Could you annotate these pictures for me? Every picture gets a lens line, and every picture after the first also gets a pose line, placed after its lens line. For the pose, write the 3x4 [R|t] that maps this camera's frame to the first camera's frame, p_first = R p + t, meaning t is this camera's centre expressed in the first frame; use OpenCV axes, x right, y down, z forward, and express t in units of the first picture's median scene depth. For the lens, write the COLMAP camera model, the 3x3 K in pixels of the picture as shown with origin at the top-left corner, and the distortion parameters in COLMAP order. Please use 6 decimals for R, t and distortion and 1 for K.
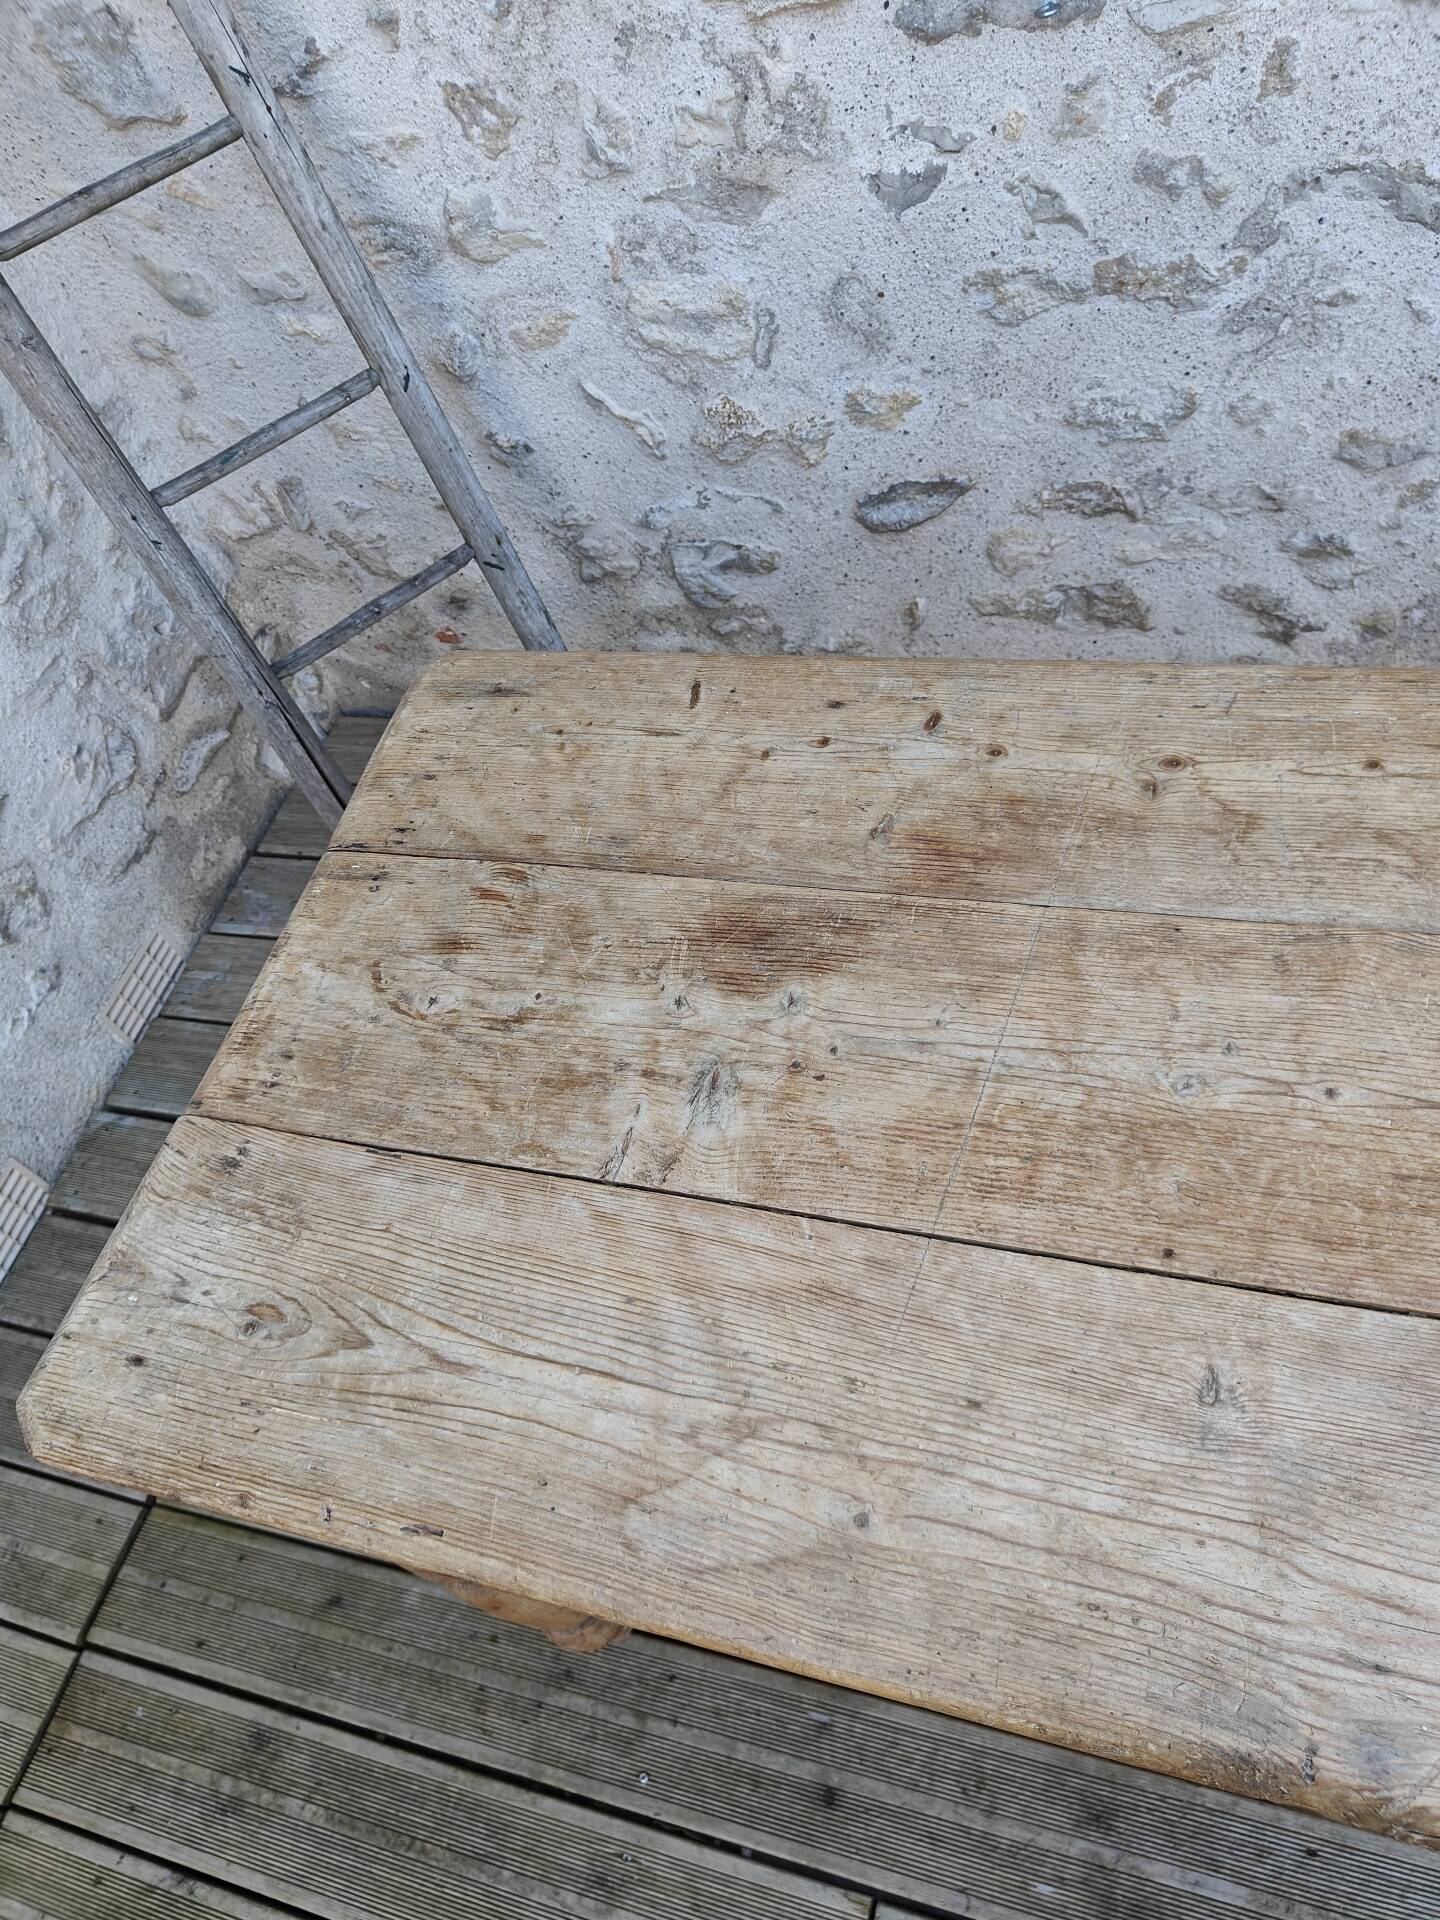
lens RADIAL K [[1343.0, 0, 734.6], [0, 1343.0, 983.2], [0, 0, 1]] dist [0.002682, 0.000576]
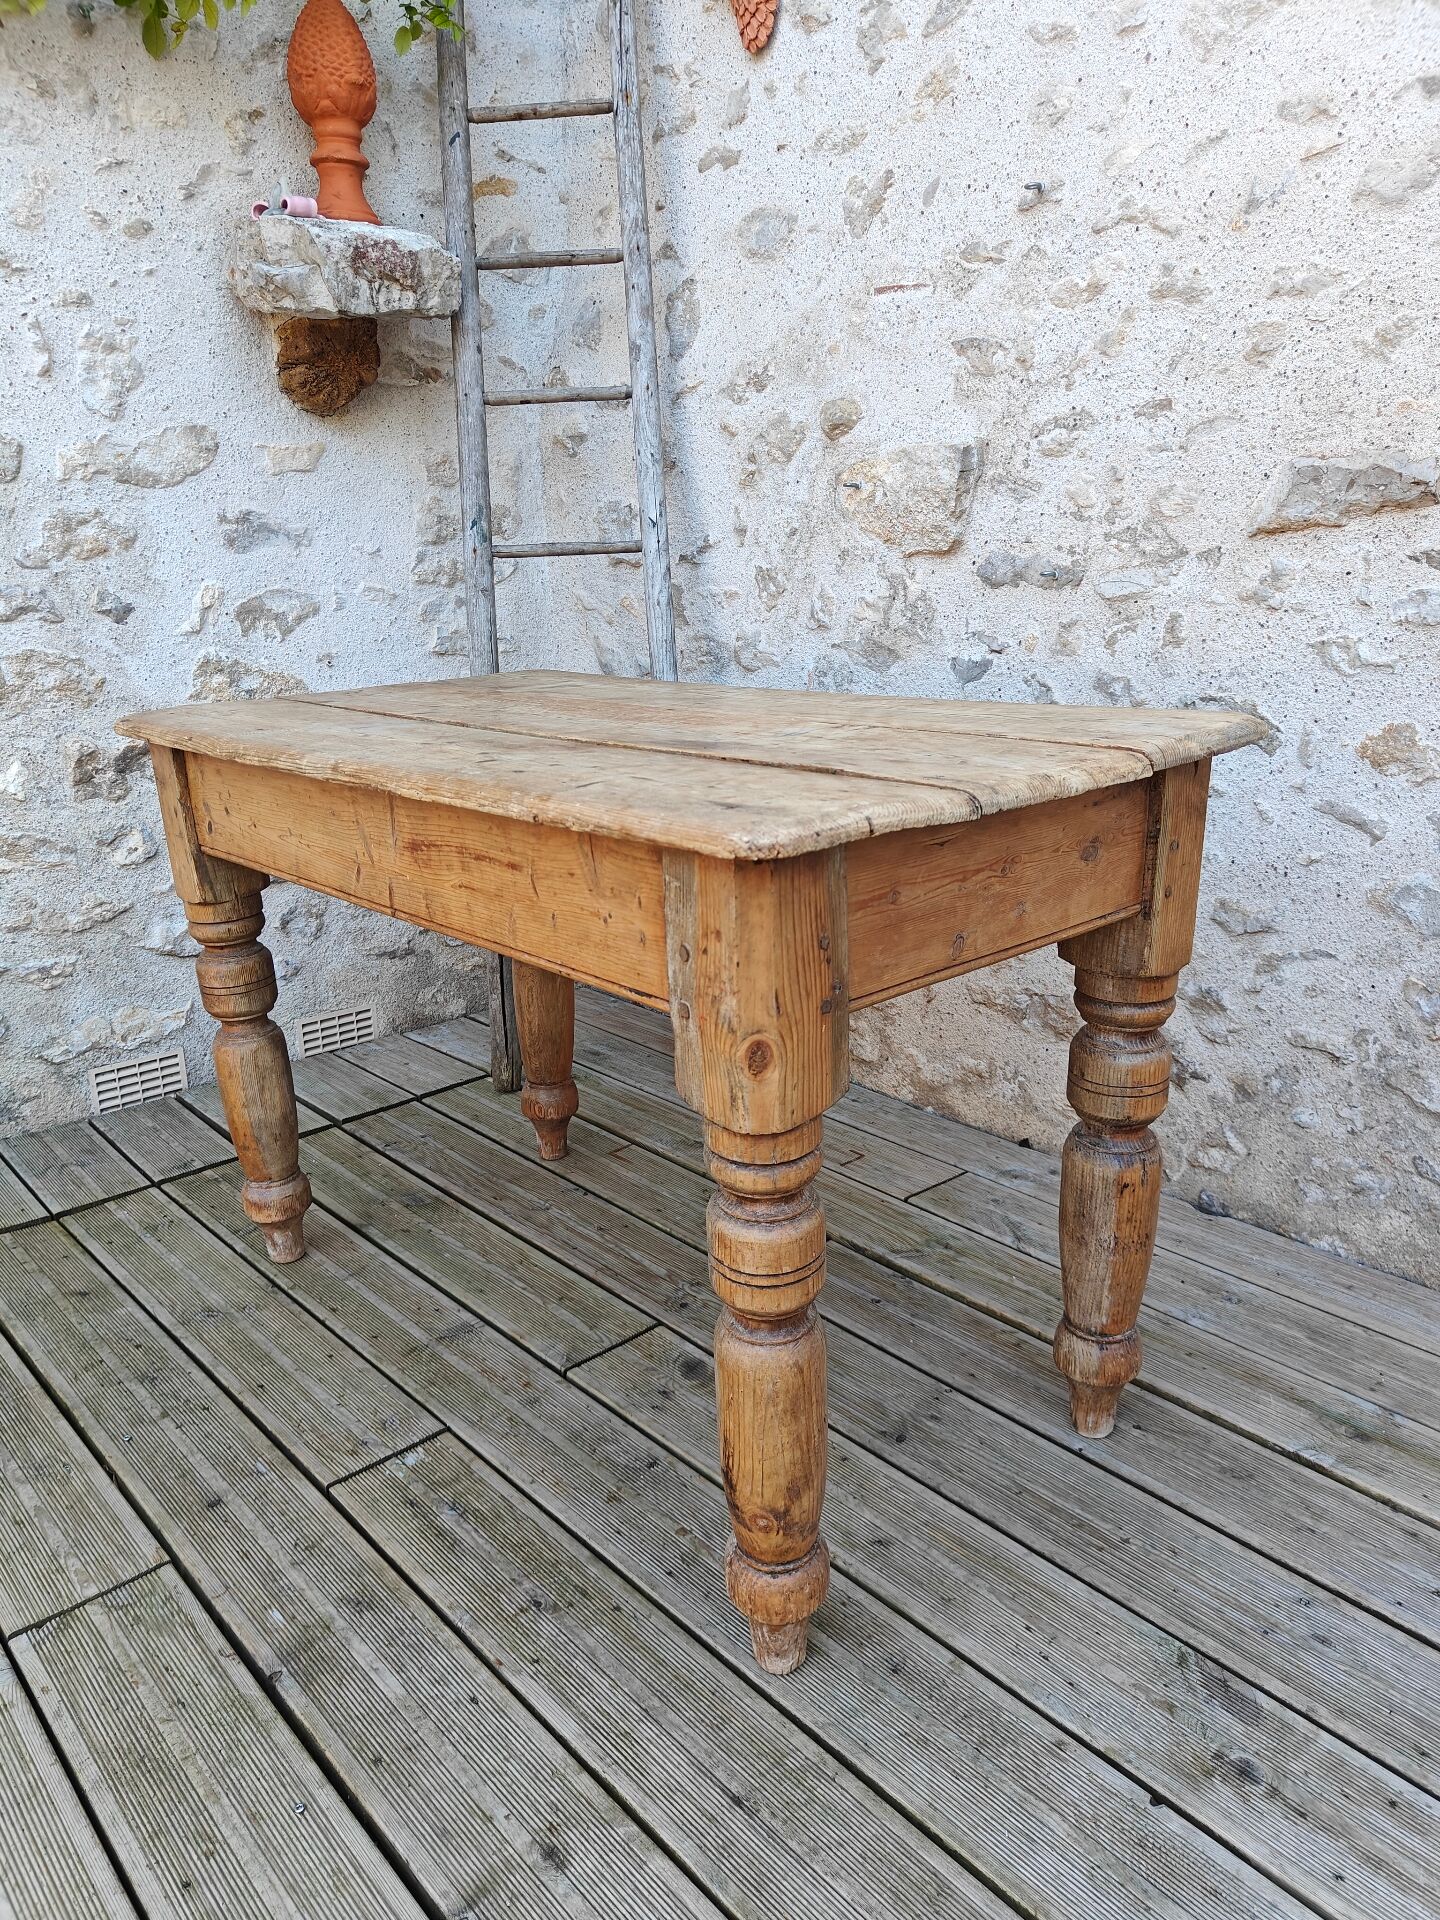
lens RADIAL K [[1336.3, 0, 724.7], [0, 1336.3, 972.2], [0, 0, 1]] dist [0.005415, 0.000189]
pose [[0.824712, 0.345634, -0.447646, 0.691393], [-0.535982, 0.730257, -0.423614, 0.466880], [0.180481, 0.589290, 0.787505, -0.070351]]
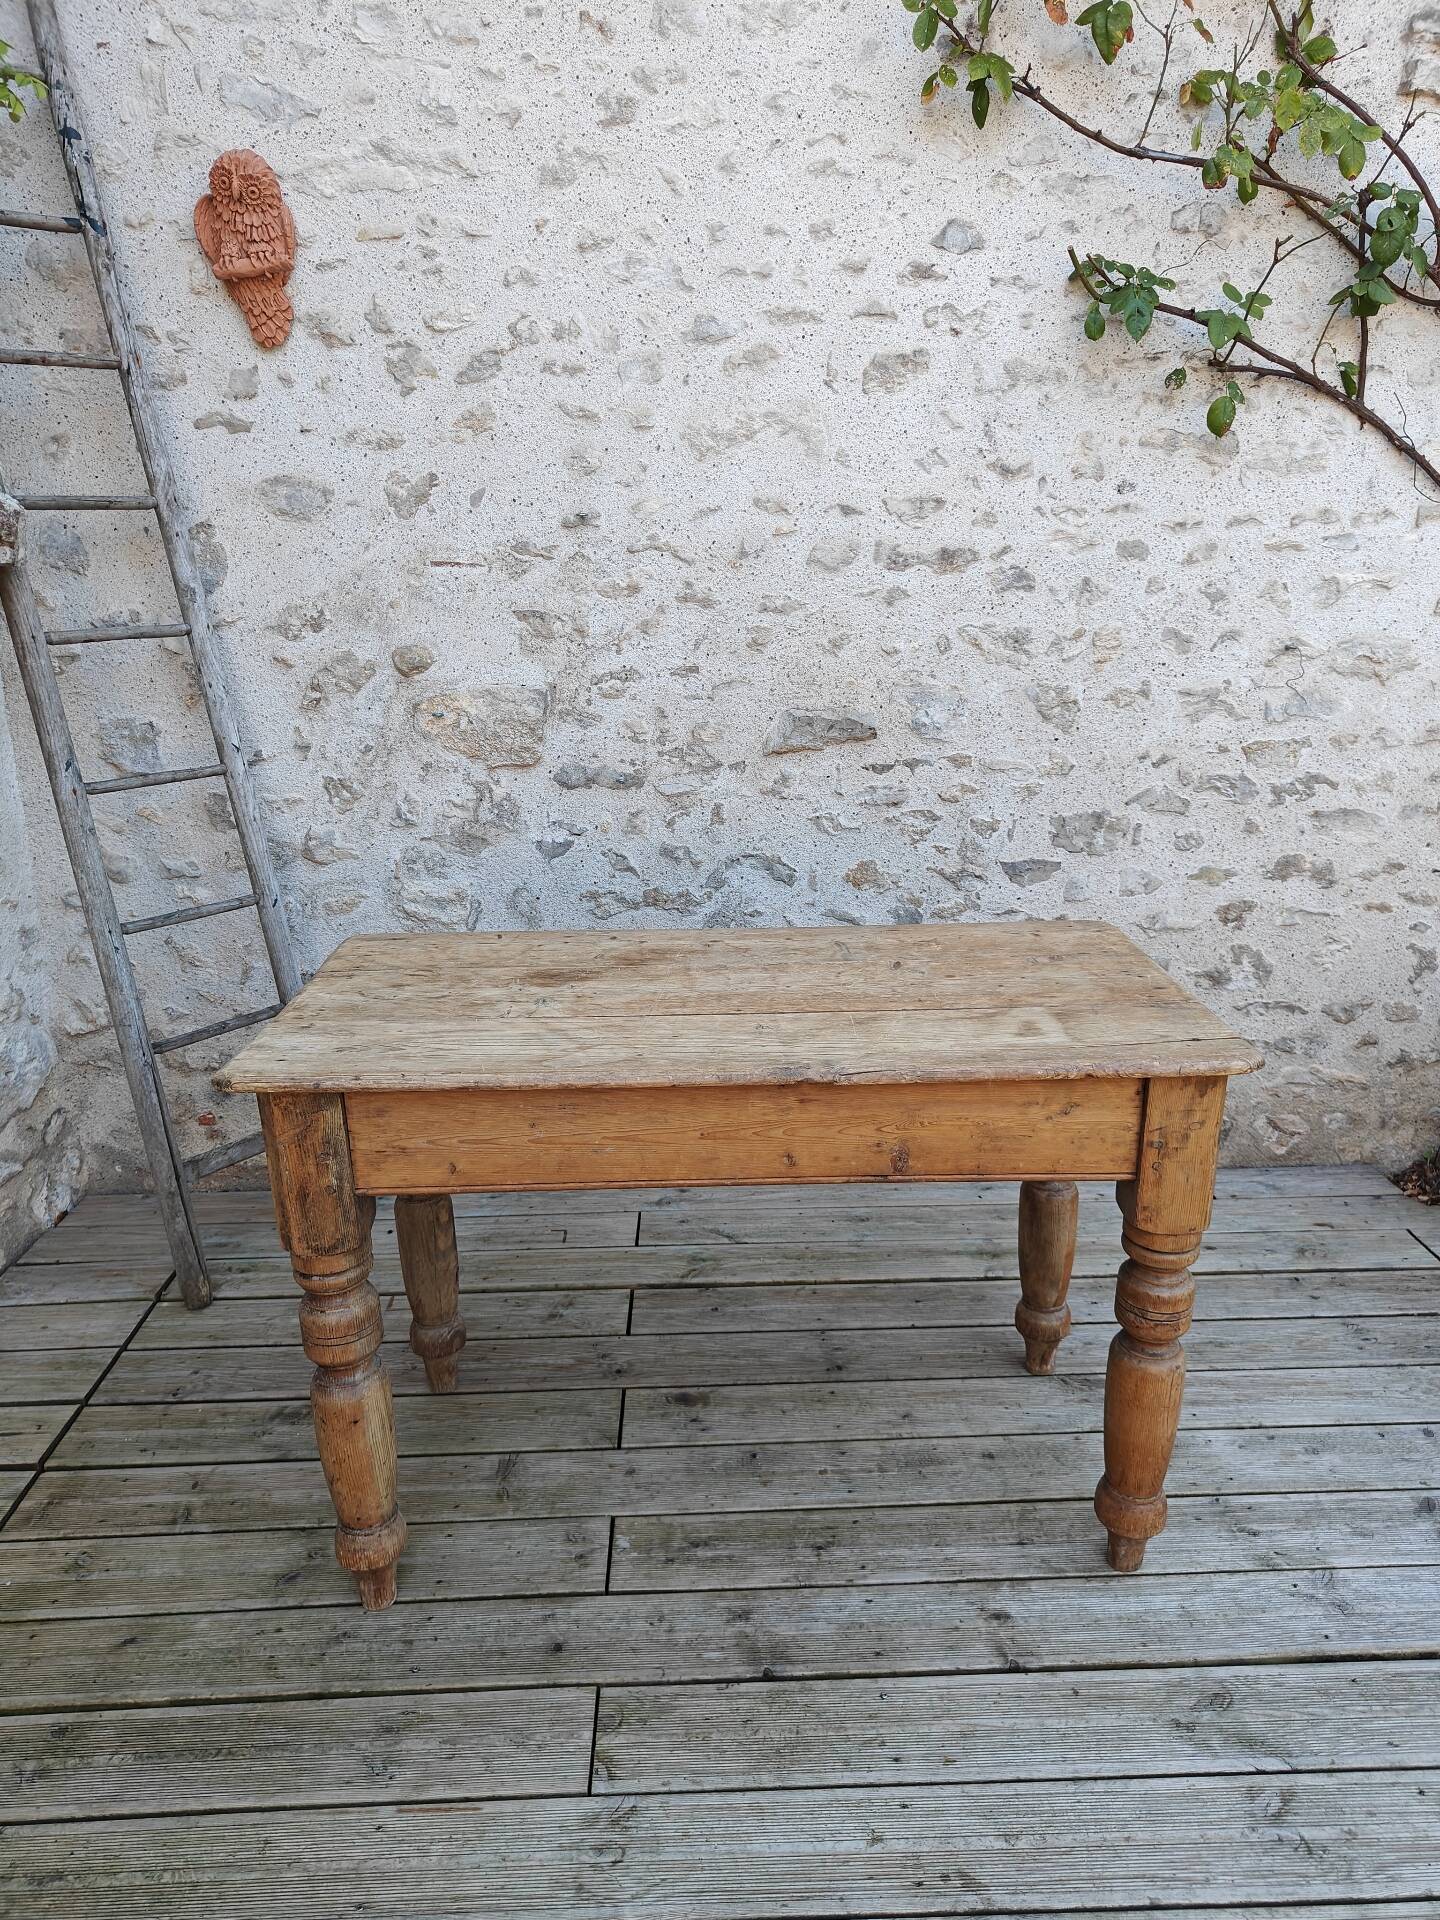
lens RADIAL K [[1333.6, 0, 726.0], [0, 1333.6, 969.6], [0, 0, 1]] dist [0.006008, -0.001370]
pose [[0.937769, 0.114903, 0.327700, -0.267387], [0.121667, 0.775140, -0.619964, 0.834933], [-0.325249, 0.621253, 0.712922, -0.423357]]
